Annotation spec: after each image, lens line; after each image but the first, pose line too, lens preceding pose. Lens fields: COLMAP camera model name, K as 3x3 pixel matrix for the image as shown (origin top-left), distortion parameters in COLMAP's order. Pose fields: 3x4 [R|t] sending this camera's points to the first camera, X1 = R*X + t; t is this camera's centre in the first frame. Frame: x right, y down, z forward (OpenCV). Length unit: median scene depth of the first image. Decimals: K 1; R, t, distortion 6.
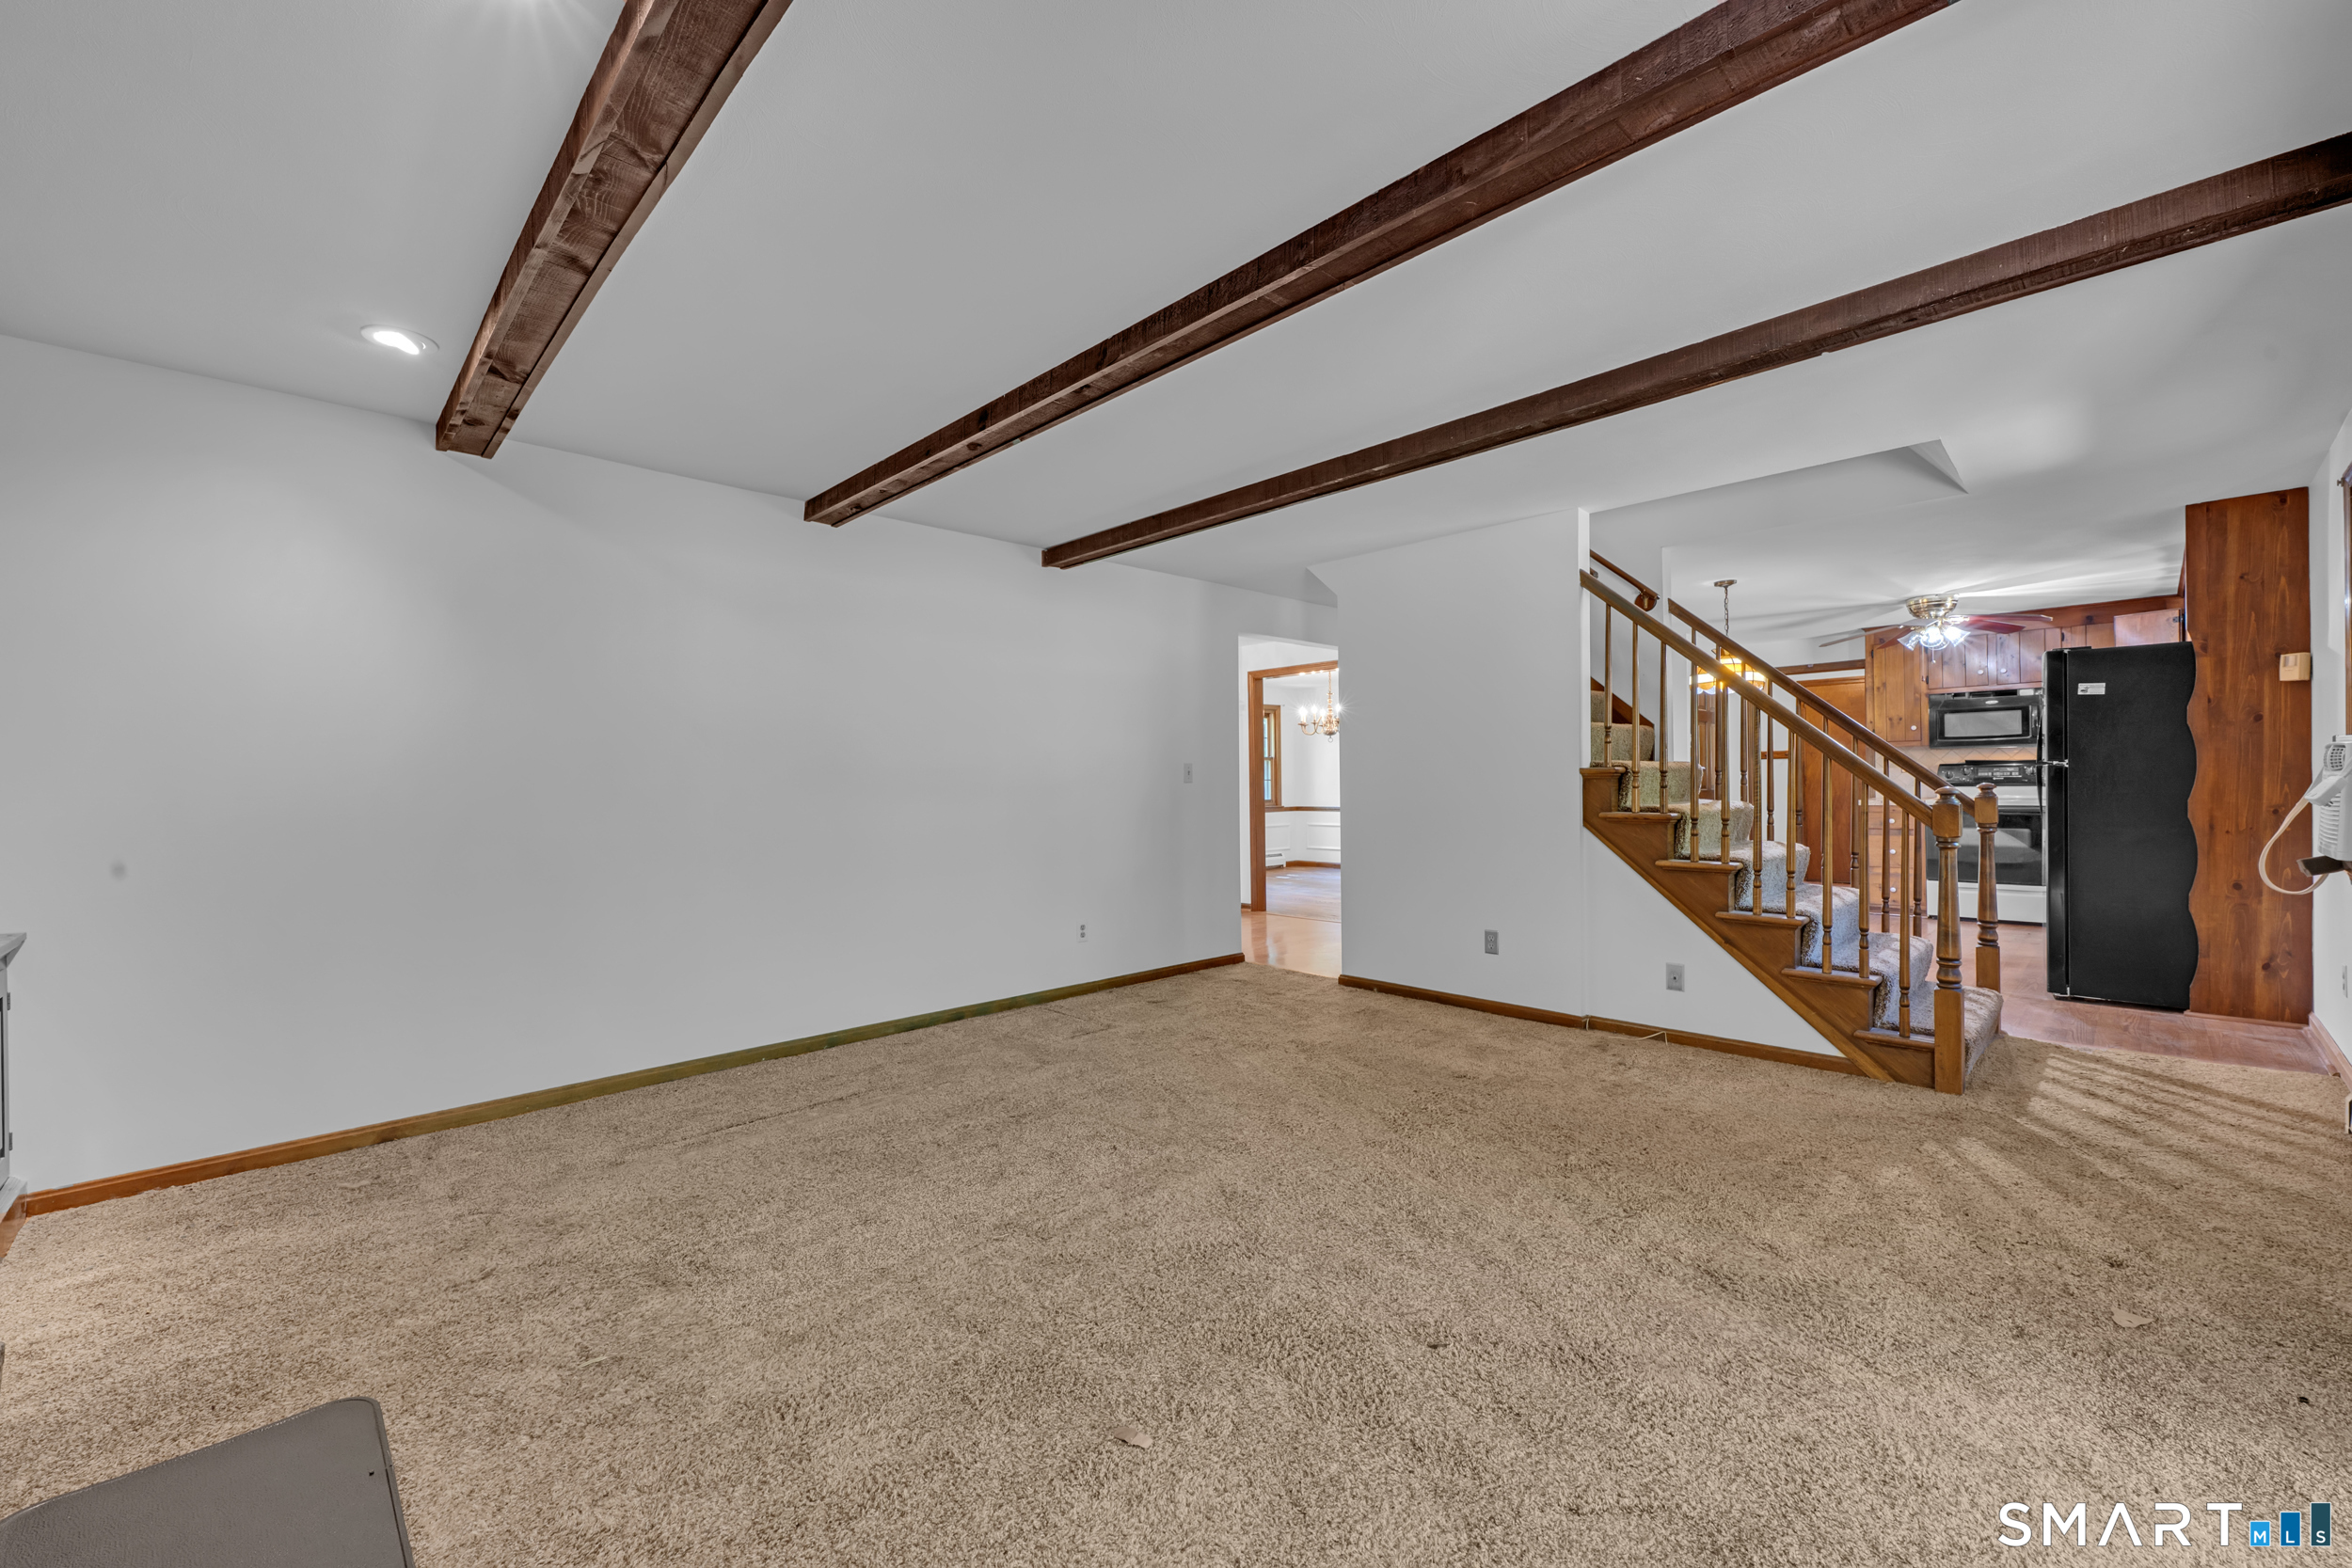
lens RADIAL K [[938.9, 0, 1184.3], [0, 938.9, 768.8], [0, 0, 1]] dist [0.008488, 0.000258]
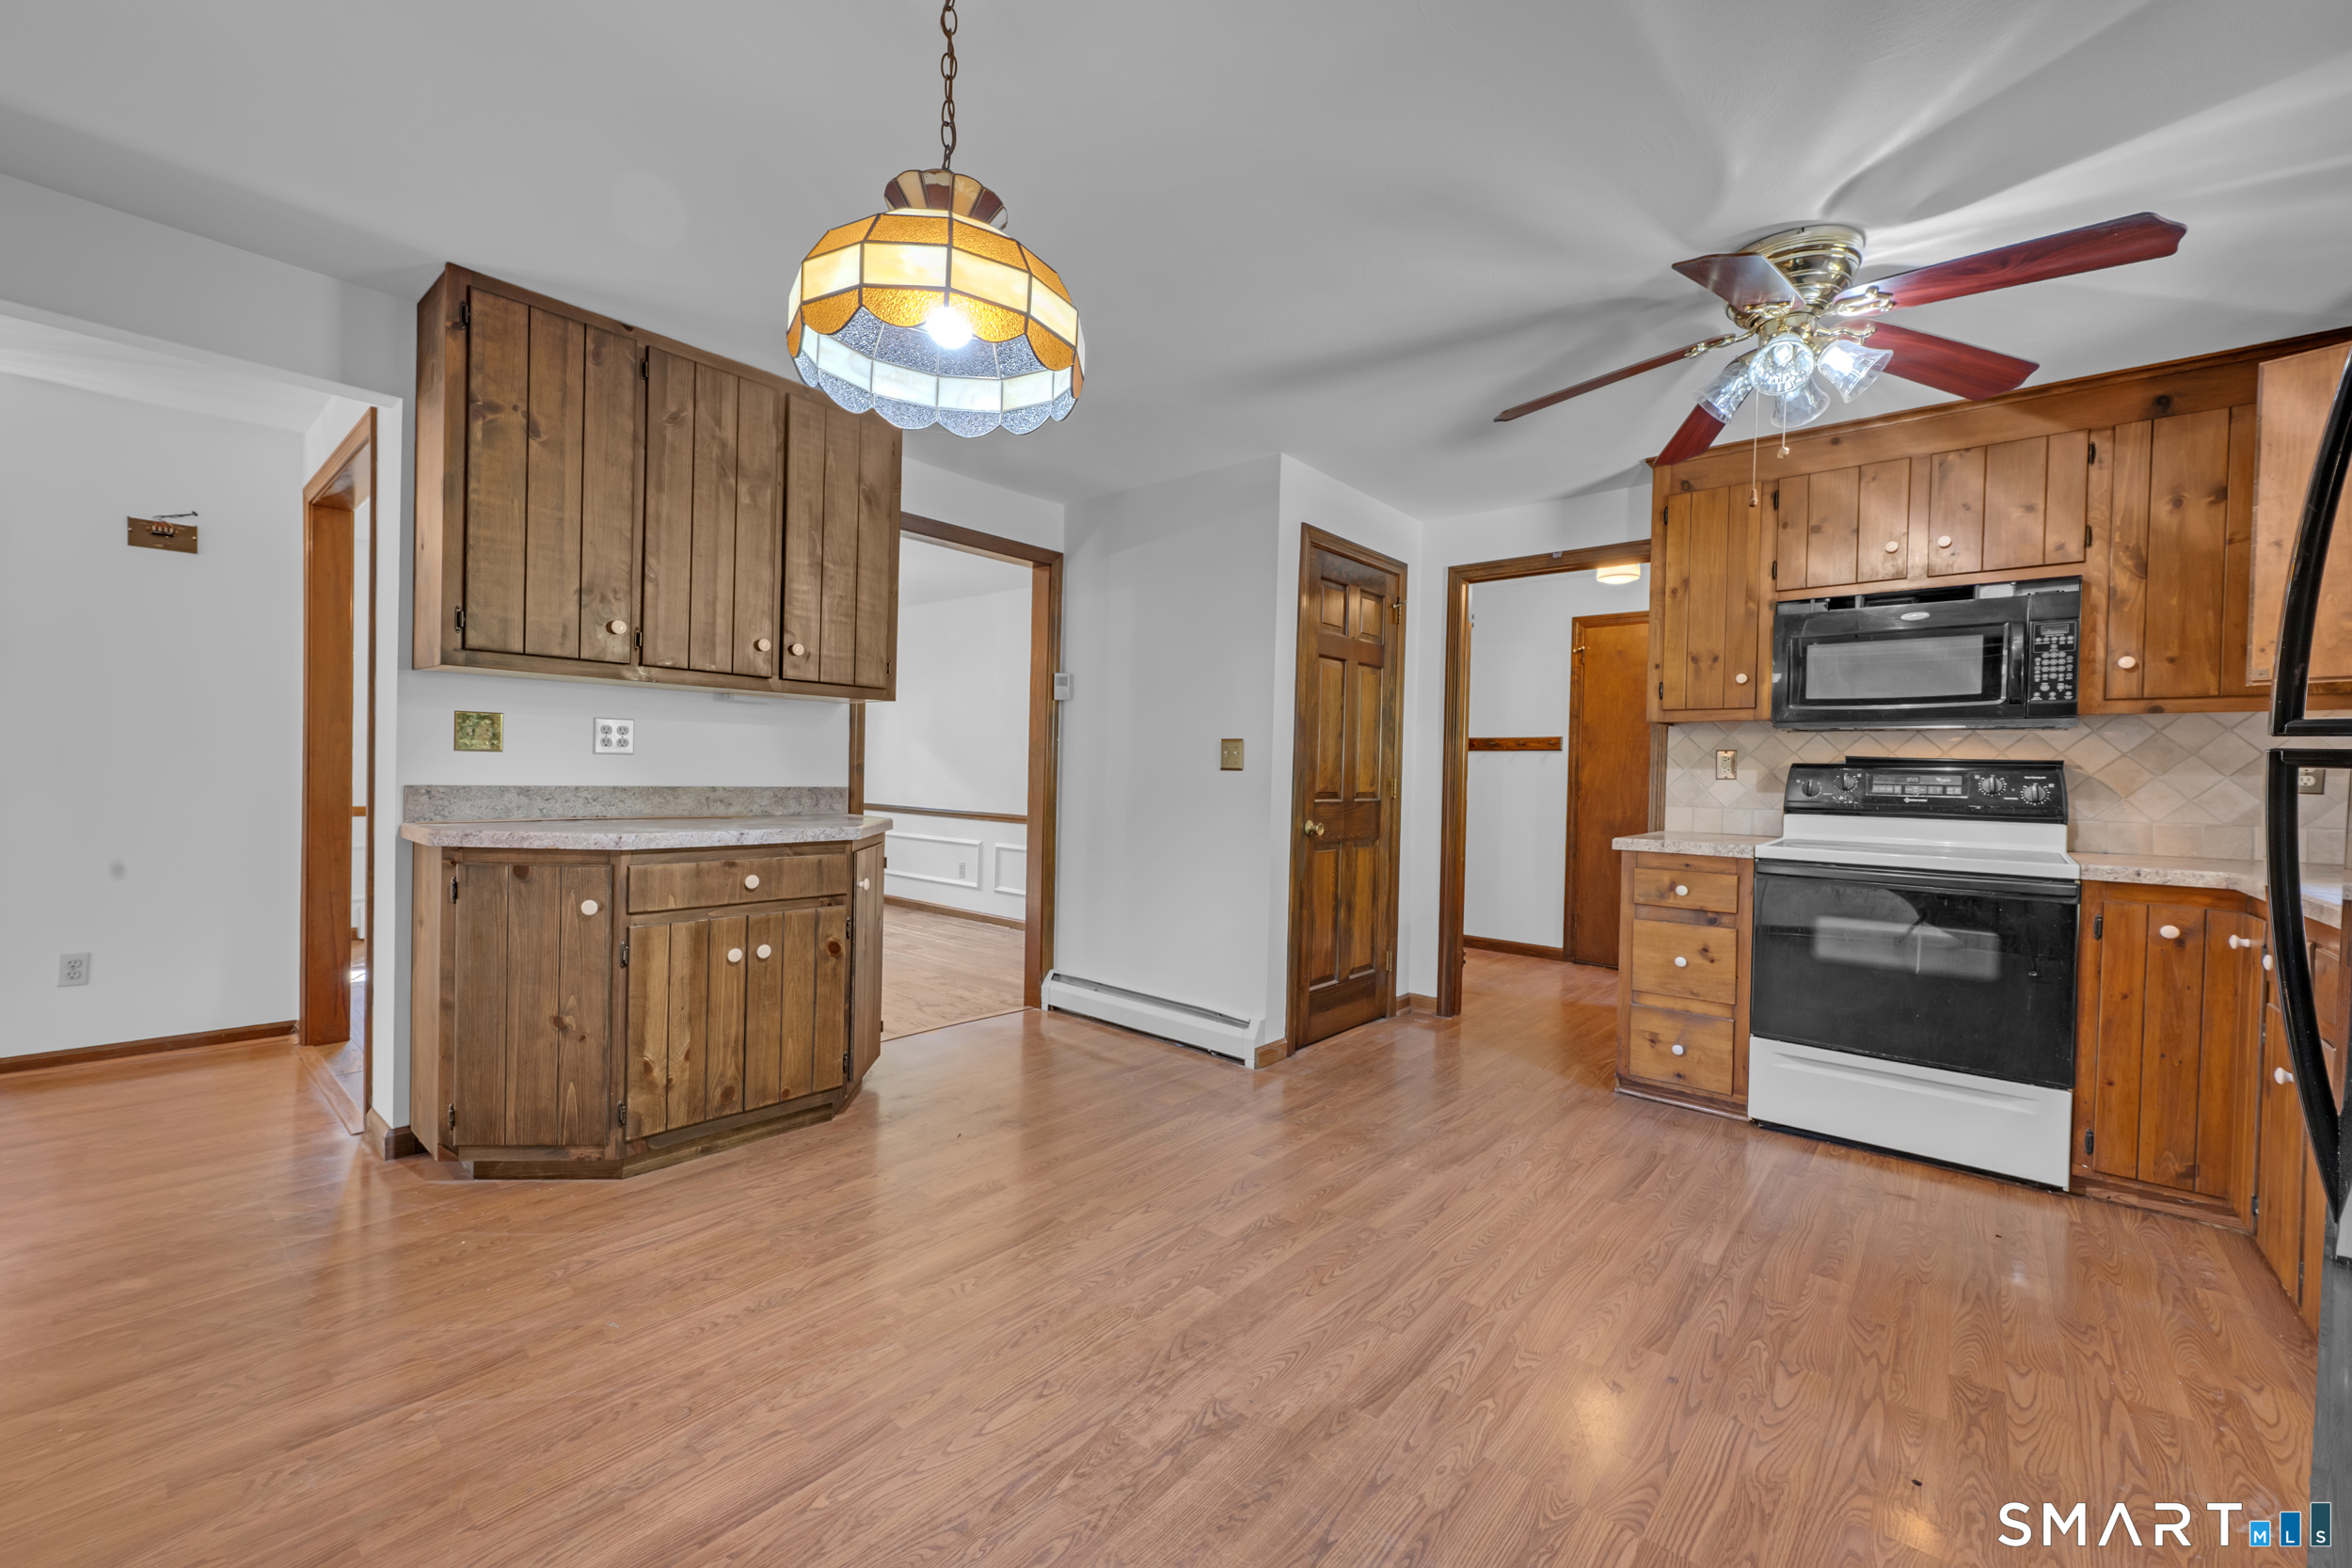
lens RADIAL K [[938.9, 0, 1168.7], [0, 938.9, 788.7], [0, 0, 1]] dist [0.008488, 0.000258]
pose [[0.995128, 0.032464, 0.093092, 0.476630], [-0.033741, 0.999356, 0.012176, 0.011704], [-0.092636, -0.015258, 0.995583, 0.597653]]
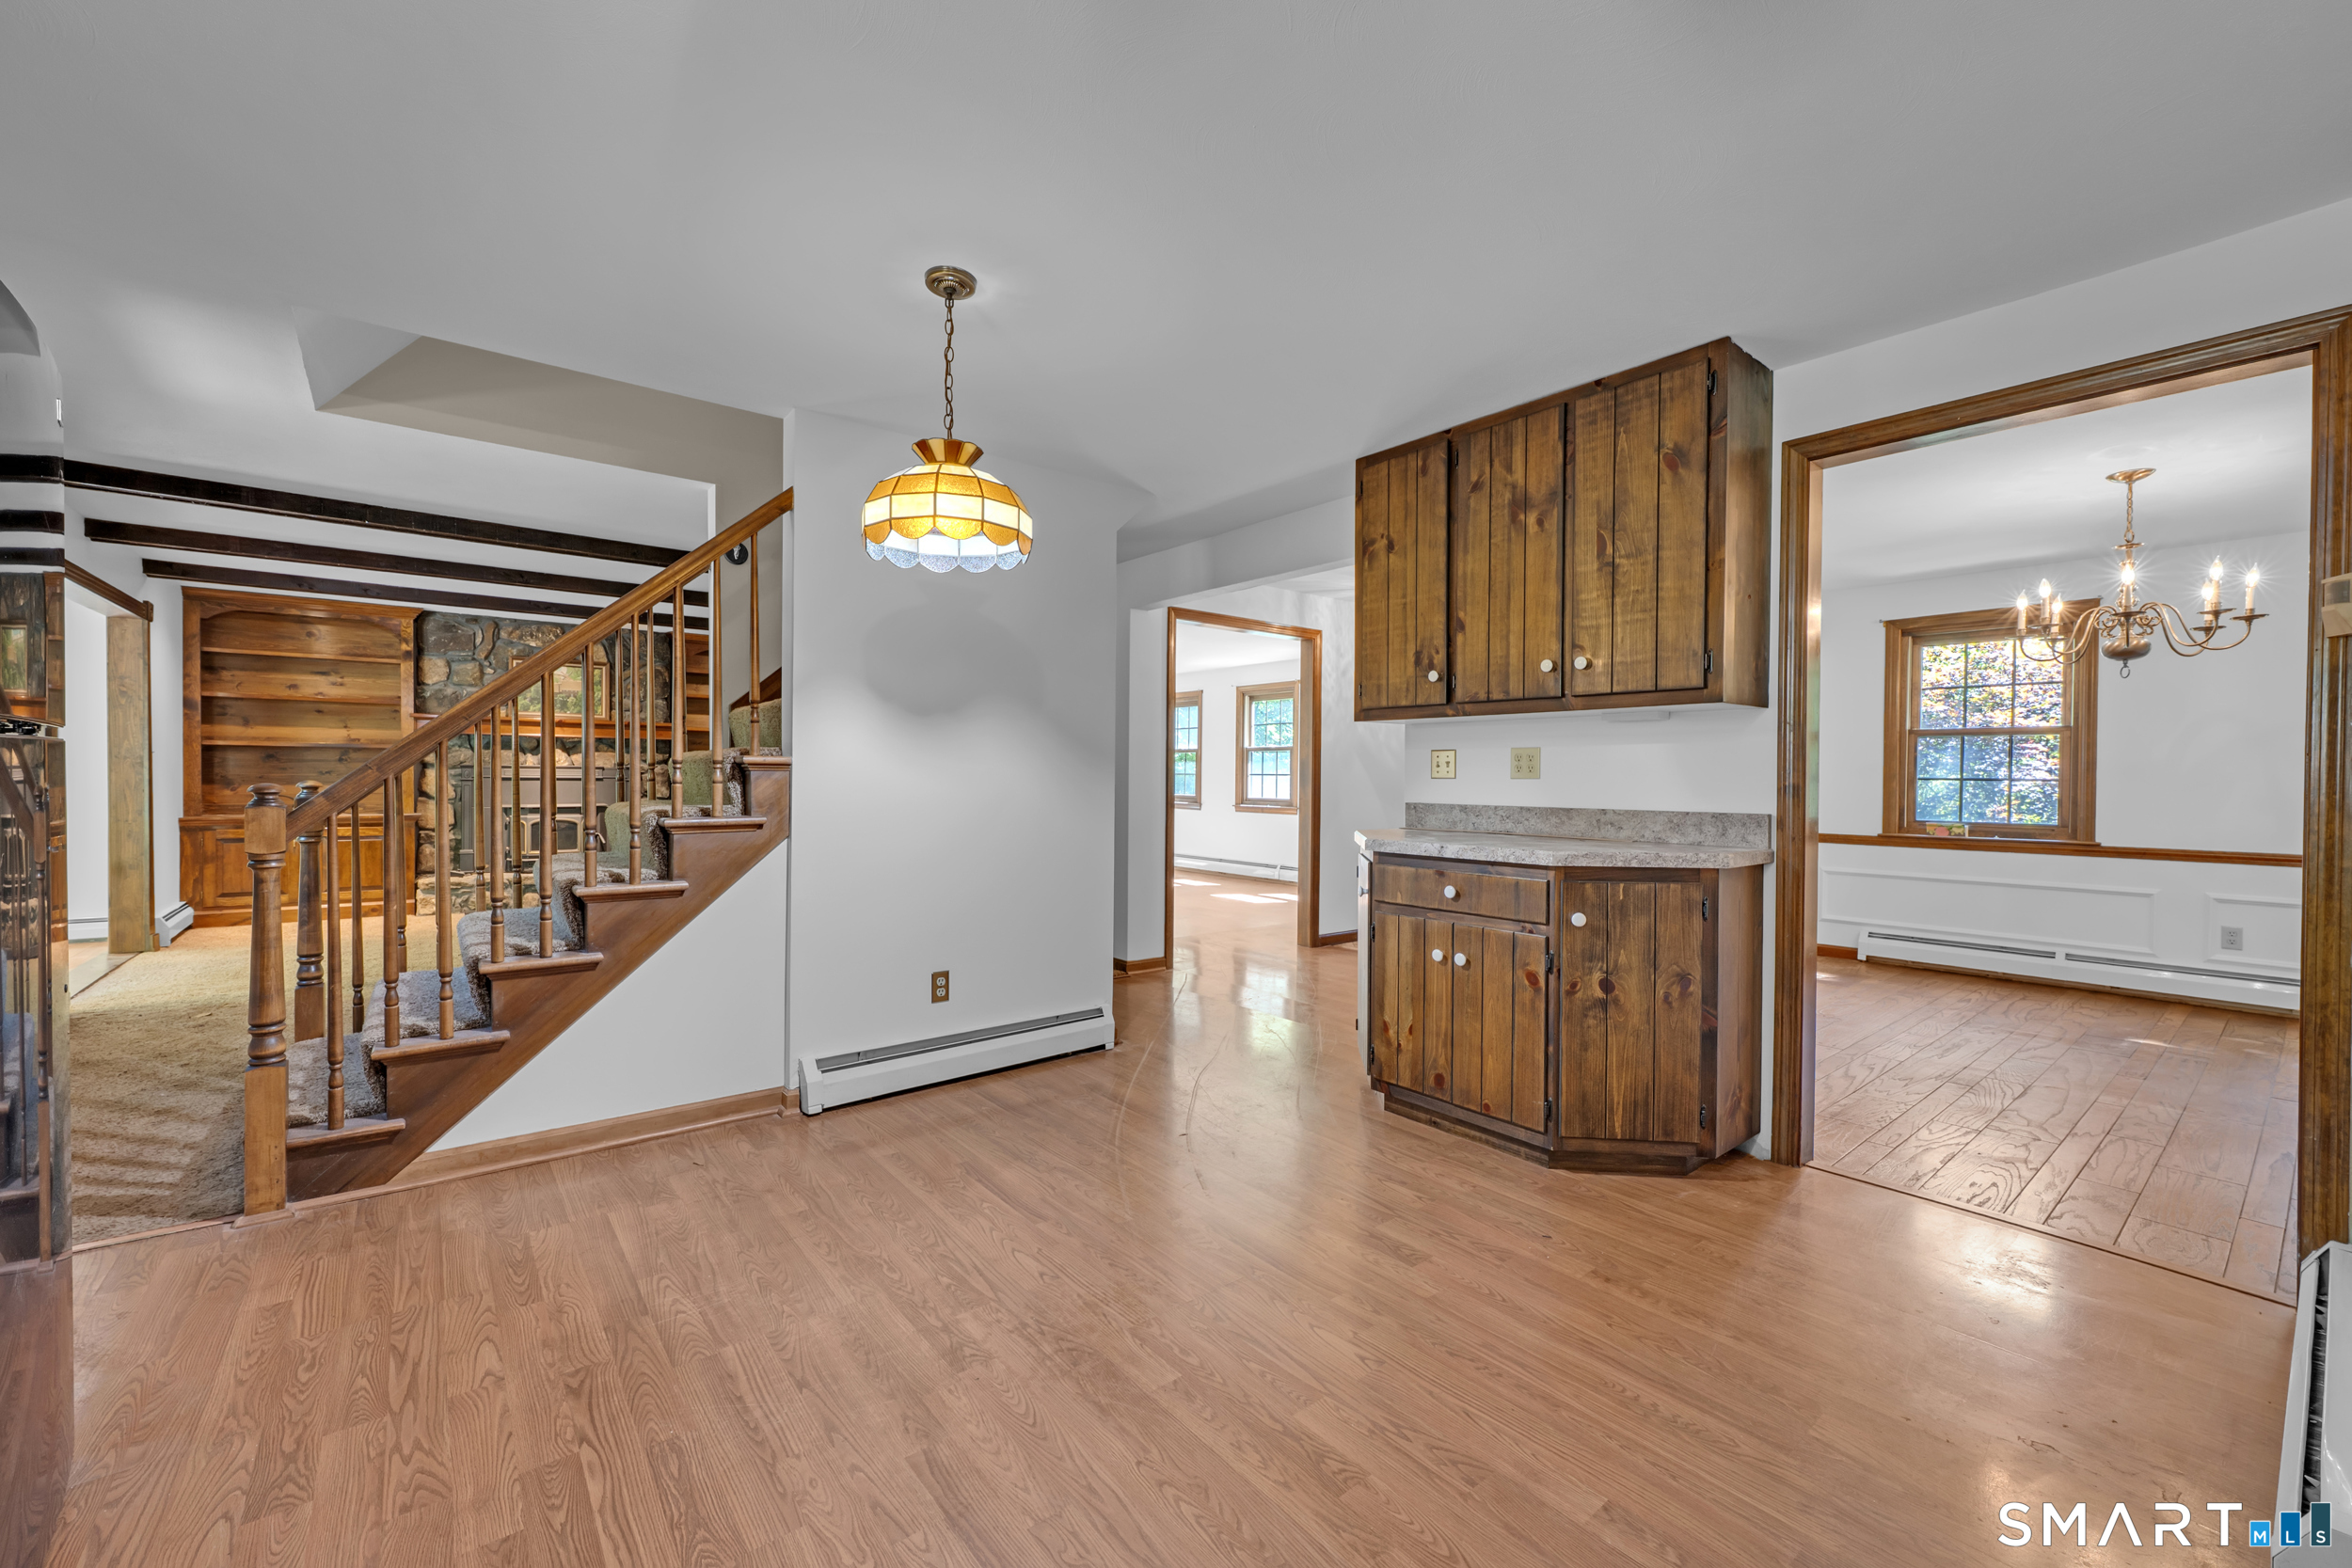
lens RADIAL K [[938.9, 0, 1169.4], [0, 938.9, 786.6], [0, 0, 1]] dist [0.008488, 0.000258]
pose [[-0.091048, 0.019705, -0.995651, 0.759871], [-0.012311, 0.999706, 0.020911, 0.006136], [0.995770, 0.014162, -0.090779, 0.895788]]
